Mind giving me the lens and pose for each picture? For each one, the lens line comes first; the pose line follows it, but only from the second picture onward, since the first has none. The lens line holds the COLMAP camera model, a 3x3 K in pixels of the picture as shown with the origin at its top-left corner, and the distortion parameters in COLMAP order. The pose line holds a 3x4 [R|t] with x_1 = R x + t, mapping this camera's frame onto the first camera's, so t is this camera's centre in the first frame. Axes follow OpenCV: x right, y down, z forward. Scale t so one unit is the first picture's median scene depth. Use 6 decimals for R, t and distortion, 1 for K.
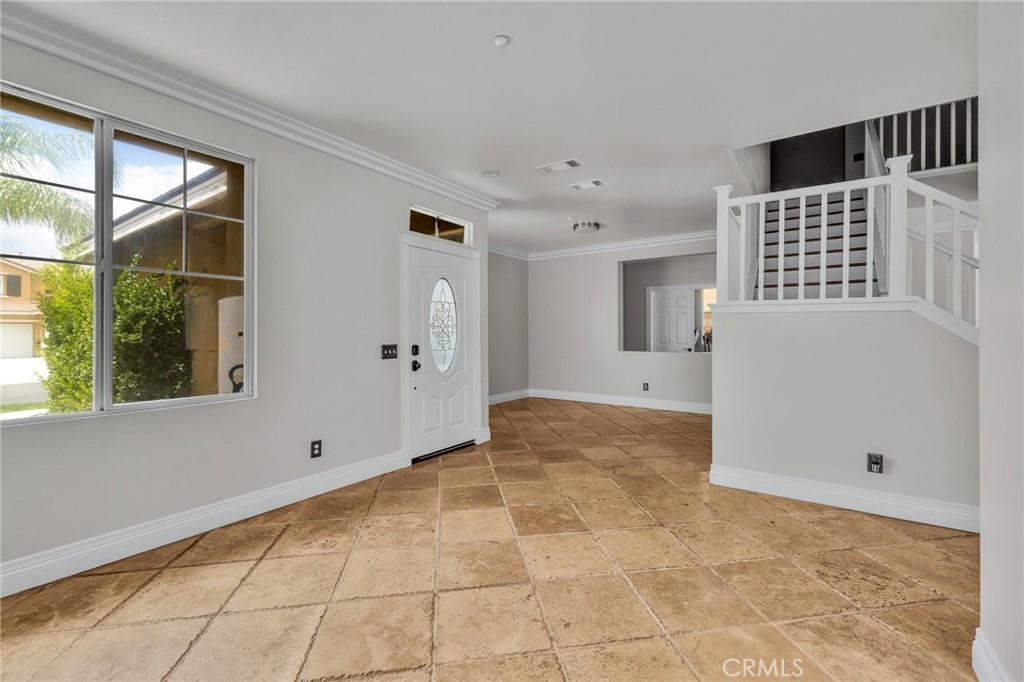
lens RADIAL K [[438.0, 0, 512.3], [0, 438.0, 334.1], [0, 0, 1]] dist [-0.002601, -0.000446]
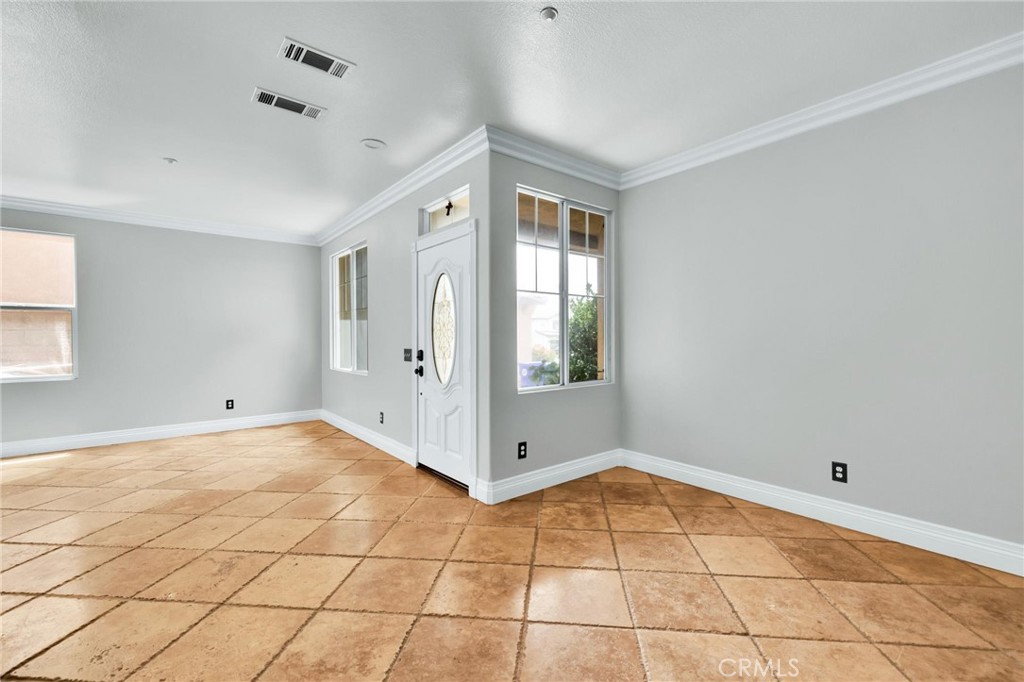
lens RADIAL K [[427.8, 0, 524.4], [0, 427.8, 343.6], [0, 0, 1]] dist [-0.002060, -0.000085]
pose [[-0.248898, 0.014683, -0.968418, 0.705769], [0.002156, 0.999891, 0.014606, -0.003989], [0.968527, 0.001548, -0.248902, 1.577970]]
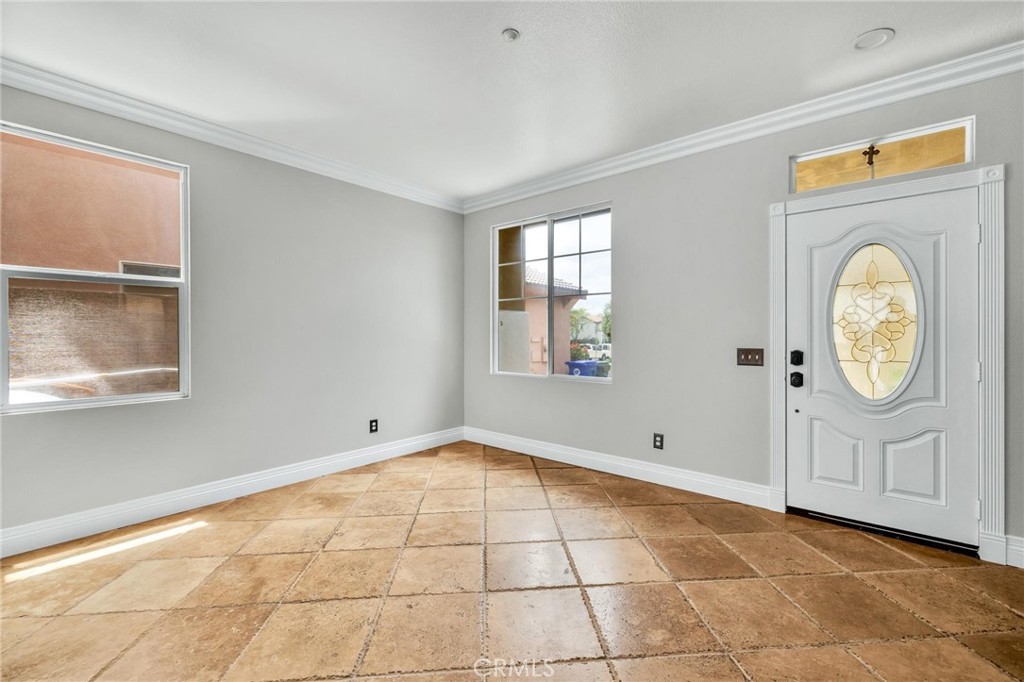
lens RADIAL K [[429.9, 0, 523.8], [0, 429.9, 335.3], [0, 0, 1]] dist [-0.000729, -0.000165]
pose [[-0.079328, 0.006888, -0.996825, 0.553972], [-0.000045, 0.999976, 0.006913, -0.005680], [0.996849, 0.000593, -0.079326, 0.653658]]
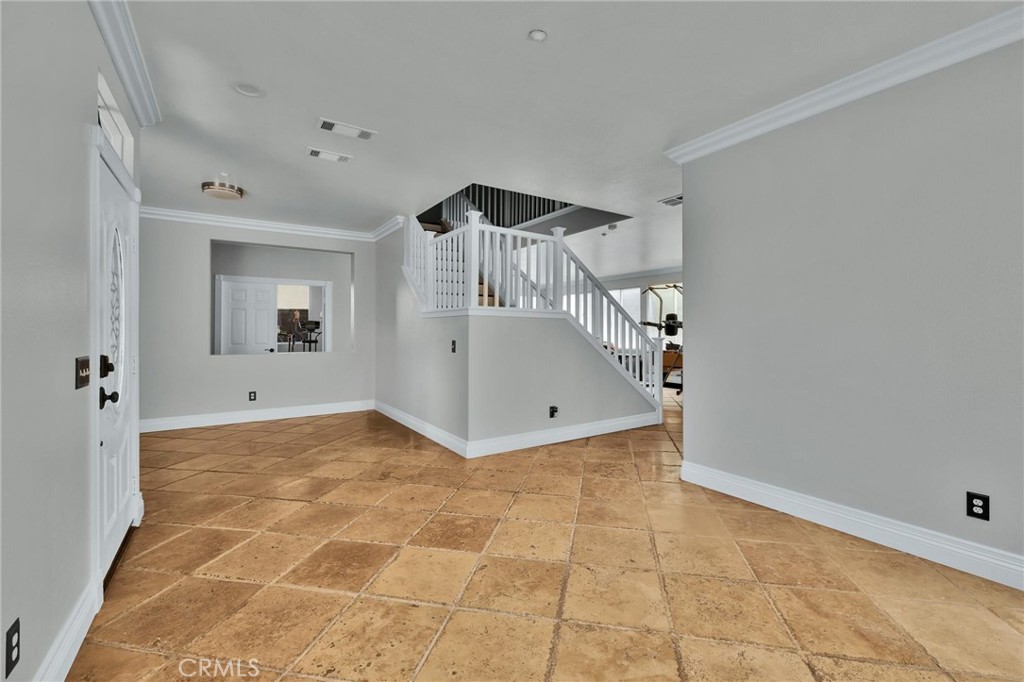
lens RADIAL K [[440.8, 0, 531.1], [0, 440.8, 328.0], [0, 0, 1]] dist [-0.000941, -0.000150]
pose [[0.335429, 0.007555, 0.942035, -0.567954], [0.002732, 0.999956, -0.008993, -0.000926], [-0.942062, 0.005590, 0.335393, 0.404224]]
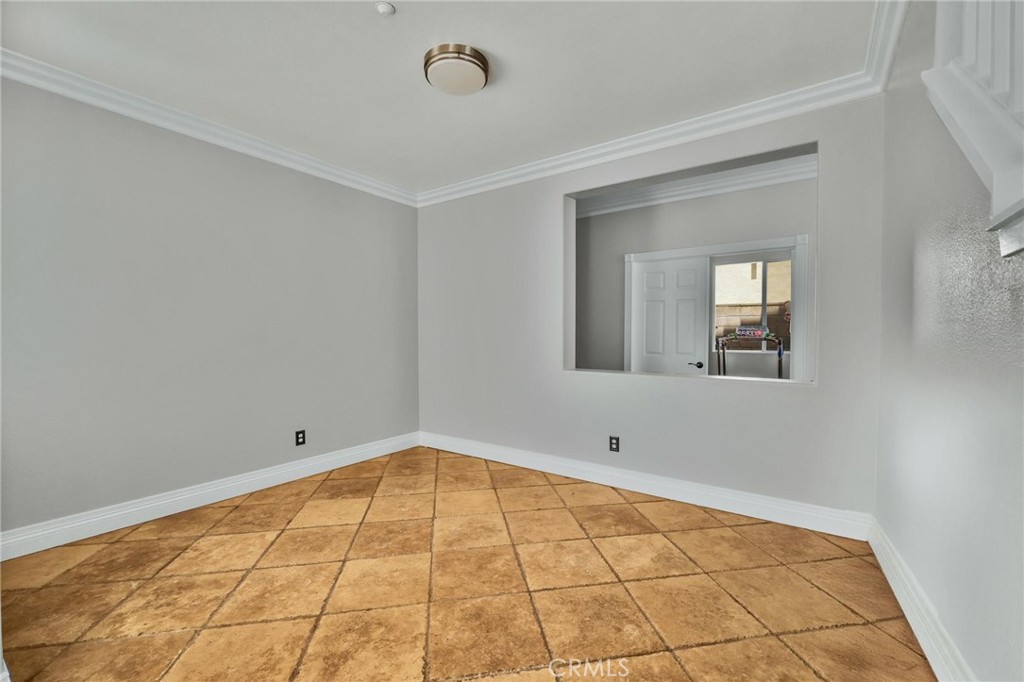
lens RADIAL K [[427.8, 0, 516.8], [0, 427.8, 346.5], [0, 0, 1]] dist [-0.003013, -0.000165]
pose [[0.999922, 0.001018, 0.012456, 0.345834], [-0.001330, 0.999687, 0.025003, -0.002693], [-0.012426, -0.025017, 0.999610, 0.961968]]
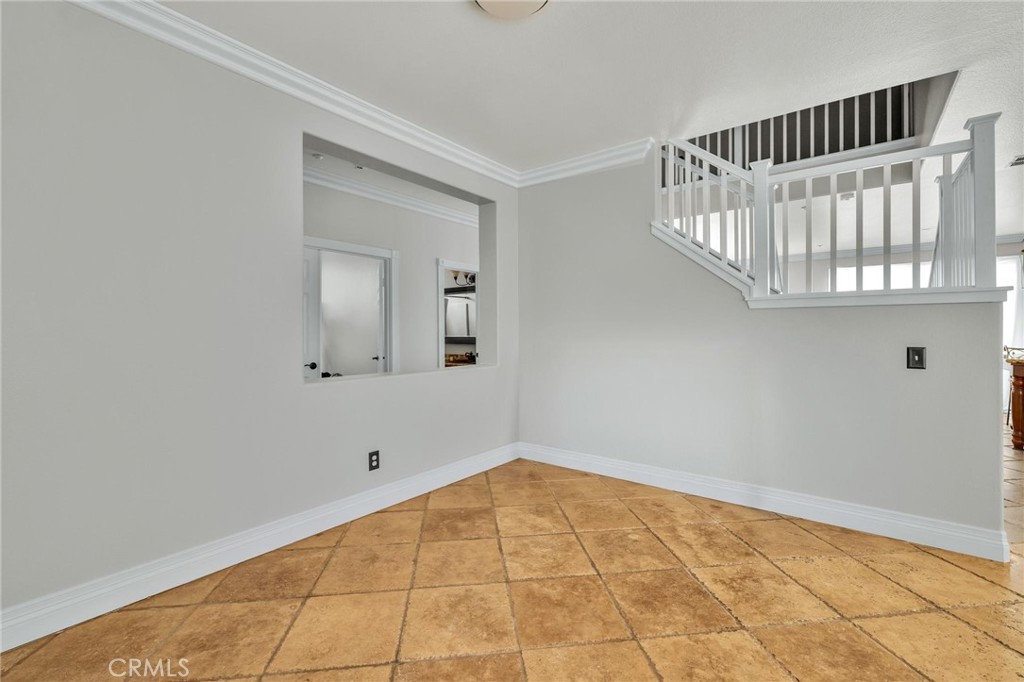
lens RADIAL K [[438.0, 0, 512.3], [0, 438.0, 334.1], [0, 0, 1]] dist [-0.002601, -0.000446]
pose [[0.038094, -0.004417, 0.999264, -0.203499], [0.006973, 0.999967, 0.004154, -0.004022], [-0.999250, 0.006809, 0.038124, 1.567876]]
